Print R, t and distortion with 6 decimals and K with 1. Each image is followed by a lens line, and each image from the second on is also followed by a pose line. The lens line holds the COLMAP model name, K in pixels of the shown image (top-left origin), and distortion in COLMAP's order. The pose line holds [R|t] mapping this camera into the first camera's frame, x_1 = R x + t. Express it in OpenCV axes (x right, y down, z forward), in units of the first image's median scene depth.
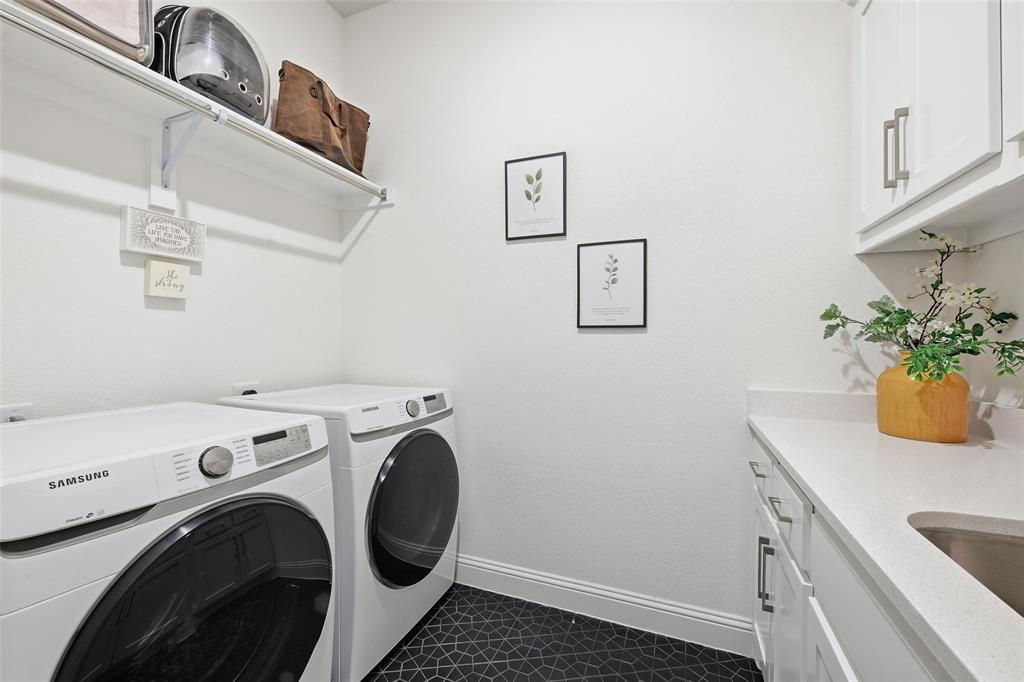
lens RADIAL K [[411.1, 0, 514.3], [0, 411.1, 339.1], [0, 0, 1]] dist [-0.014991, 0.000503]
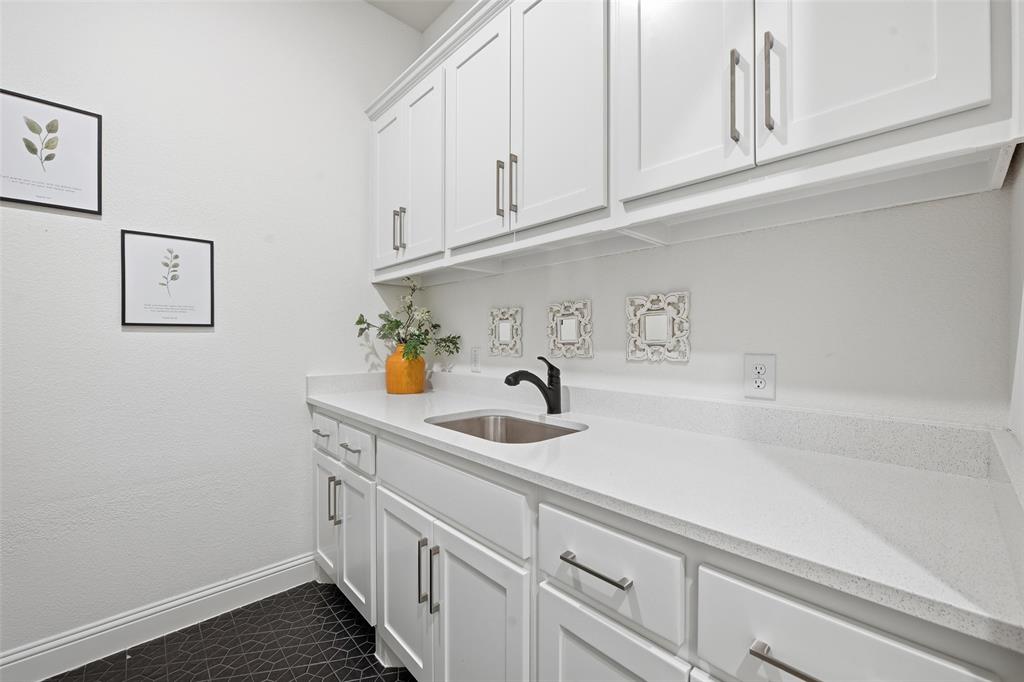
lens RADIAL K [[411.1, 0, 514.3], [0, 411.1, 339.1], [0, 0, 1]] dist [-0.014991, 0.000503]
pose [[0.421263, -0.005153, 0.906924, -0.378258], [0.001429, 0.999986, 0.005018, -0.000846], [-0.906937, -0.000818, 0.421265, -0.164688]]
